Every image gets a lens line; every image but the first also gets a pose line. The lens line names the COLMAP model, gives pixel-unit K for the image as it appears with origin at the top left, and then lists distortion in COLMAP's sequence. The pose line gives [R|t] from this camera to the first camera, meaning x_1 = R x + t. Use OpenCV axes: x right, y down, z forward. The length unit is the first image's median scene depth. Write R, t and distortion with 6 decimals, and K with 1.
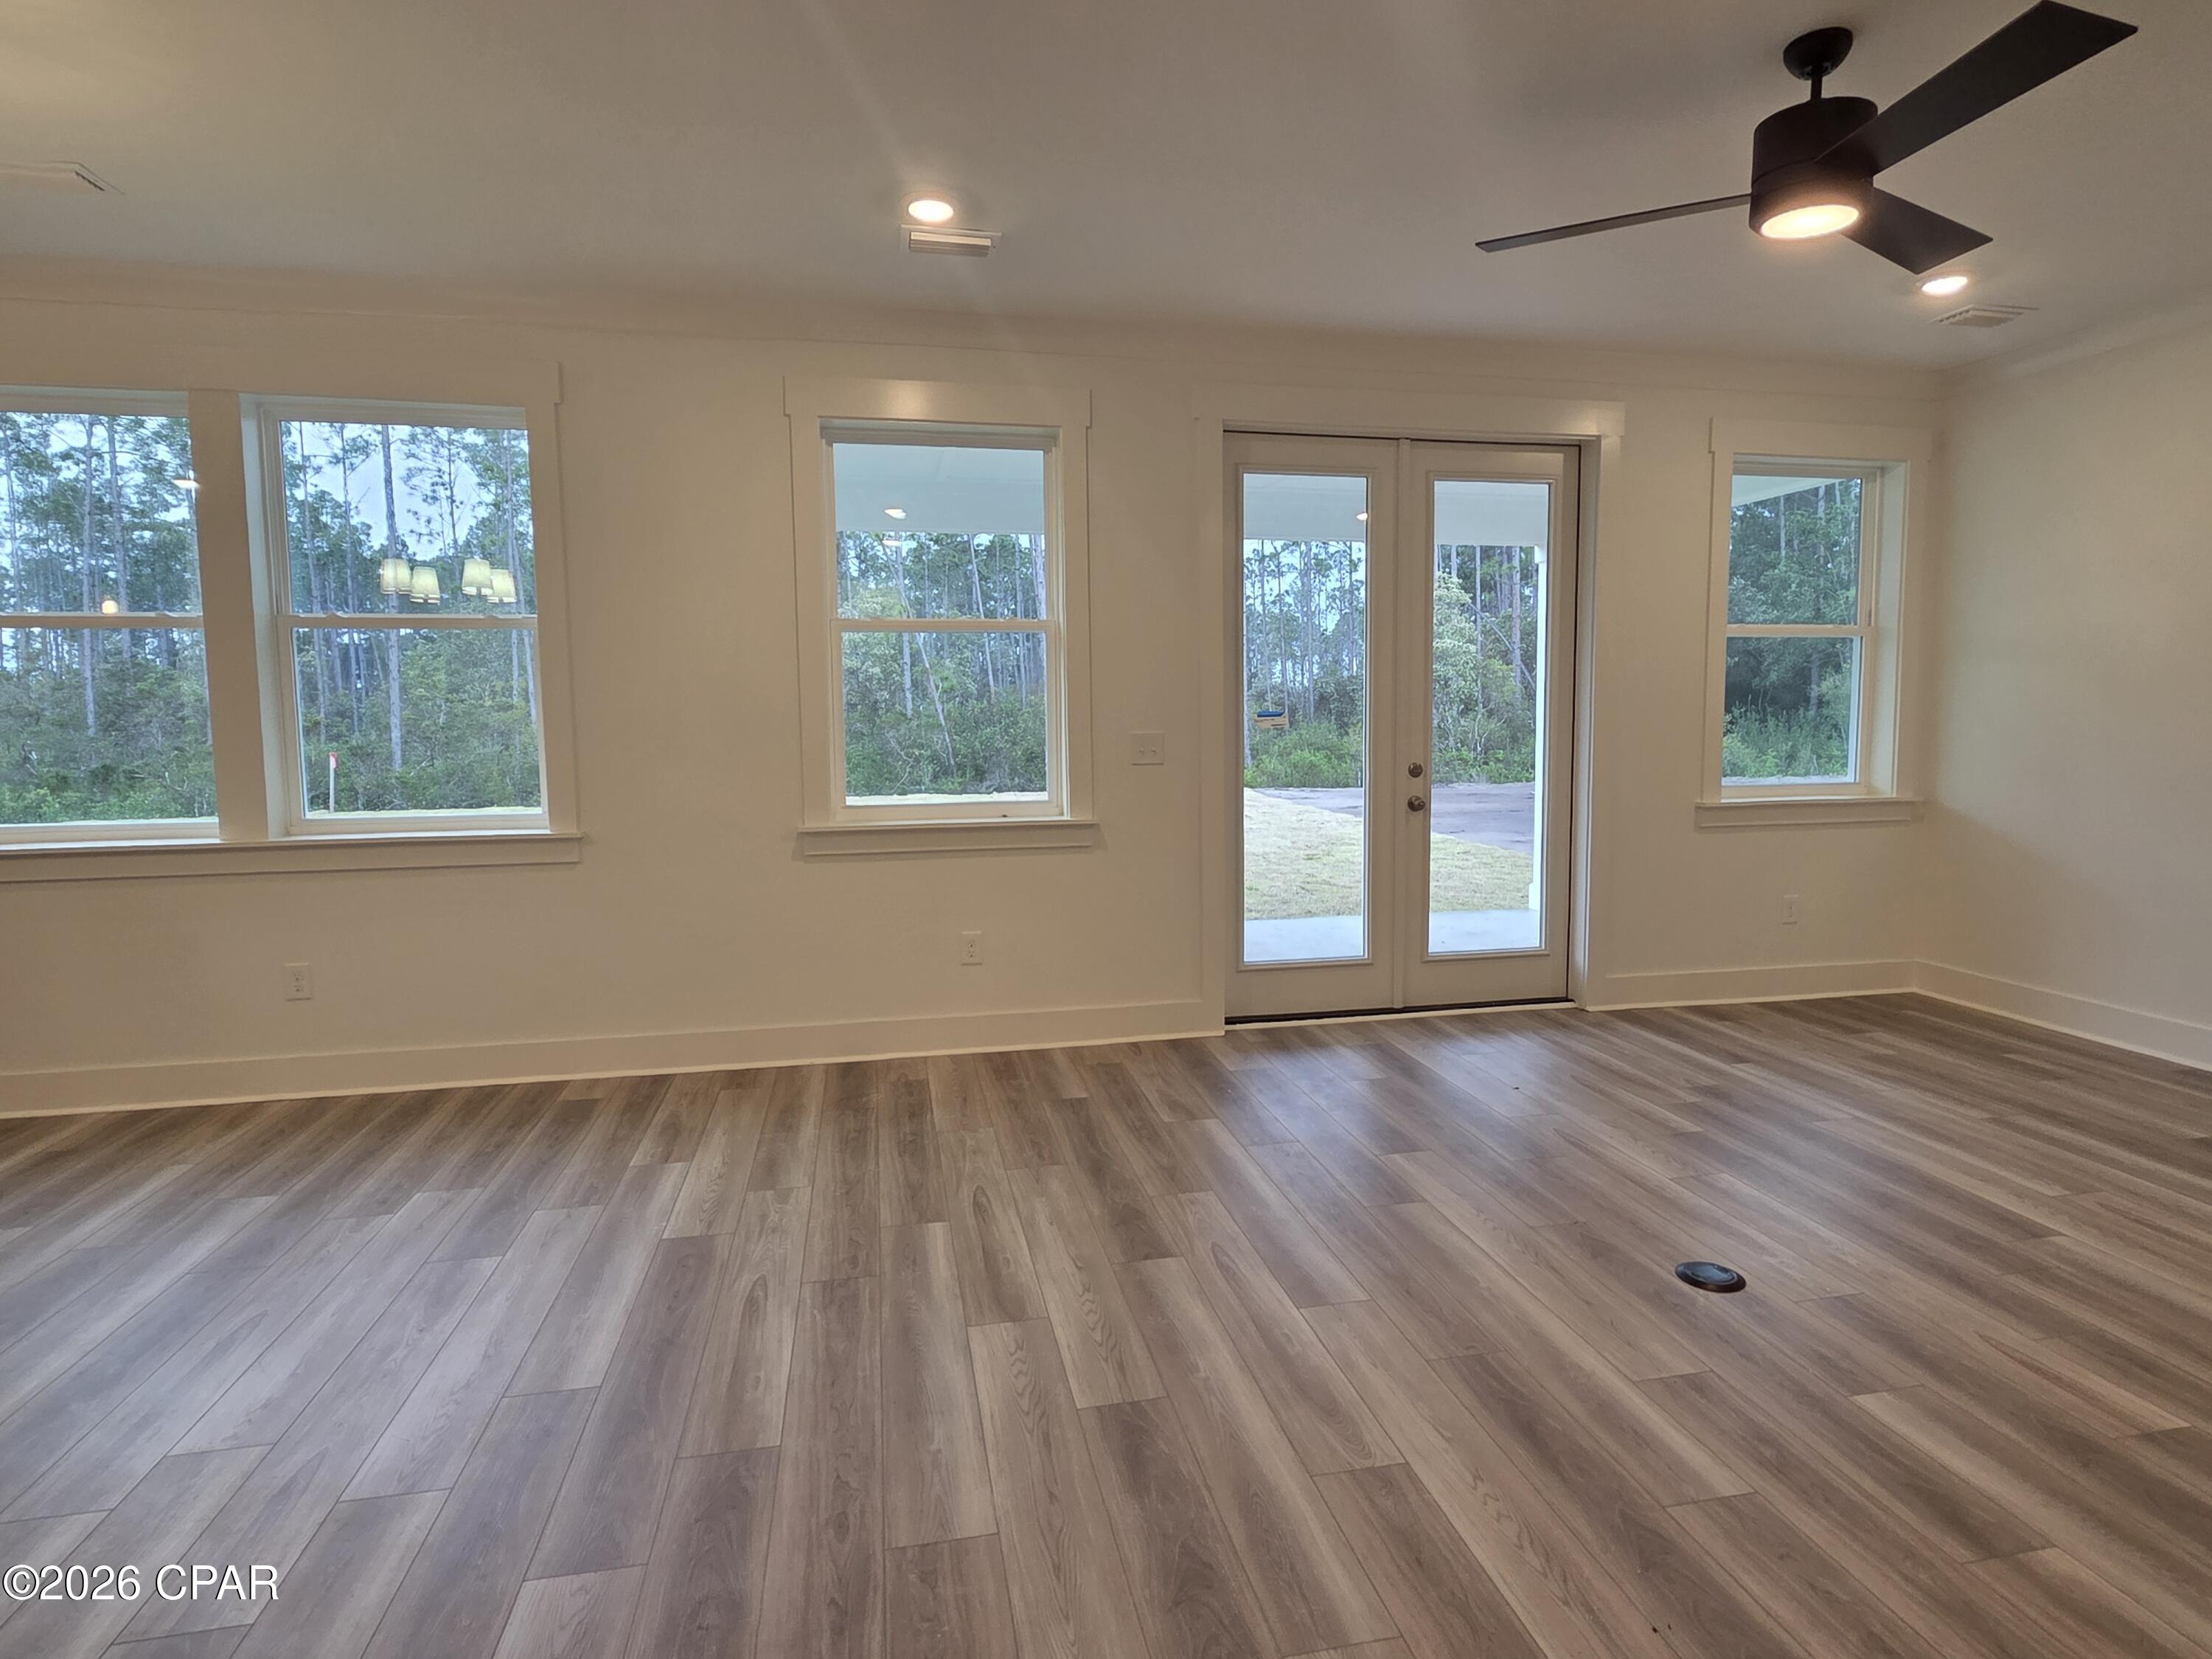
lens RADIAL K [[1190.1, 0, 1106.0], [0, 1190.1, 829.5], [0, 0, 1]] dist [0.004908, -0.002597]
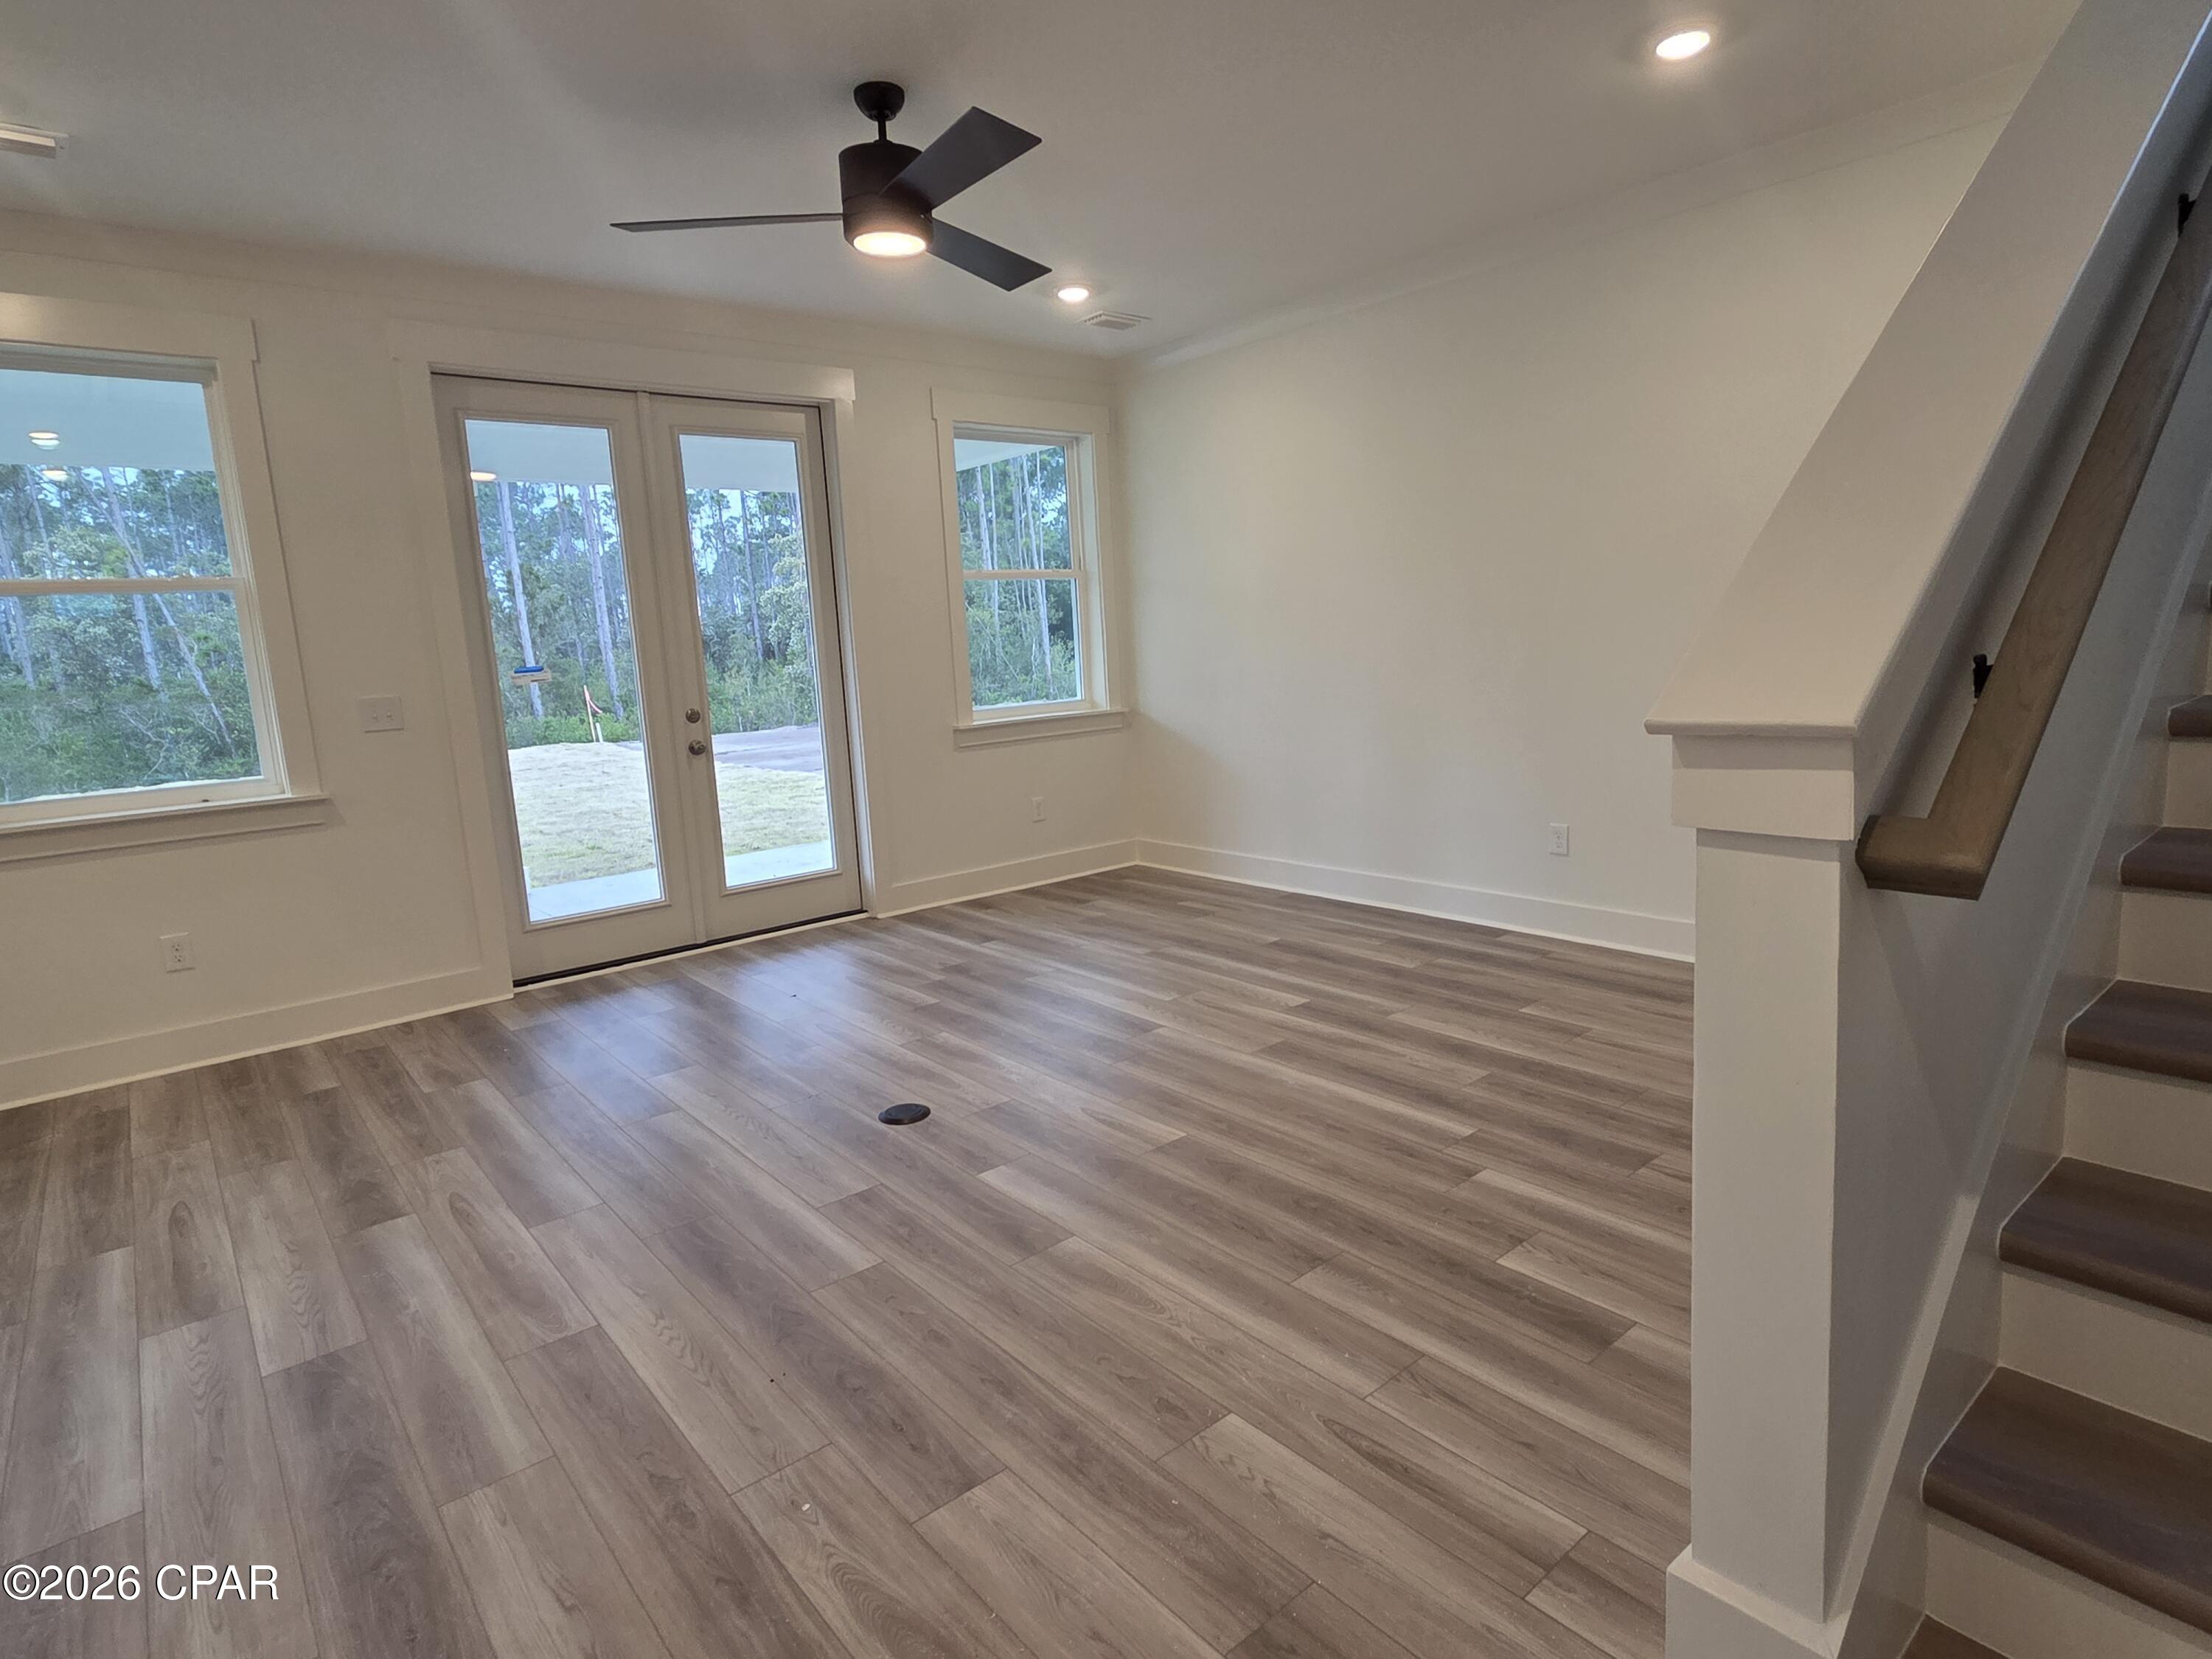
lens RADIAL K [[1190.1, 0, 1106.0], [0, 1190.1, 829.5], [0, 0, 1]] dist [0.004908, -0.002597]
pose [[0.877757, -0.115337, 0.465016, 0.112189], [0.091991, 0.993104, 0.072678, 0.009136], [-0.470192, -0.021016, 0.882314, -0.133174]]
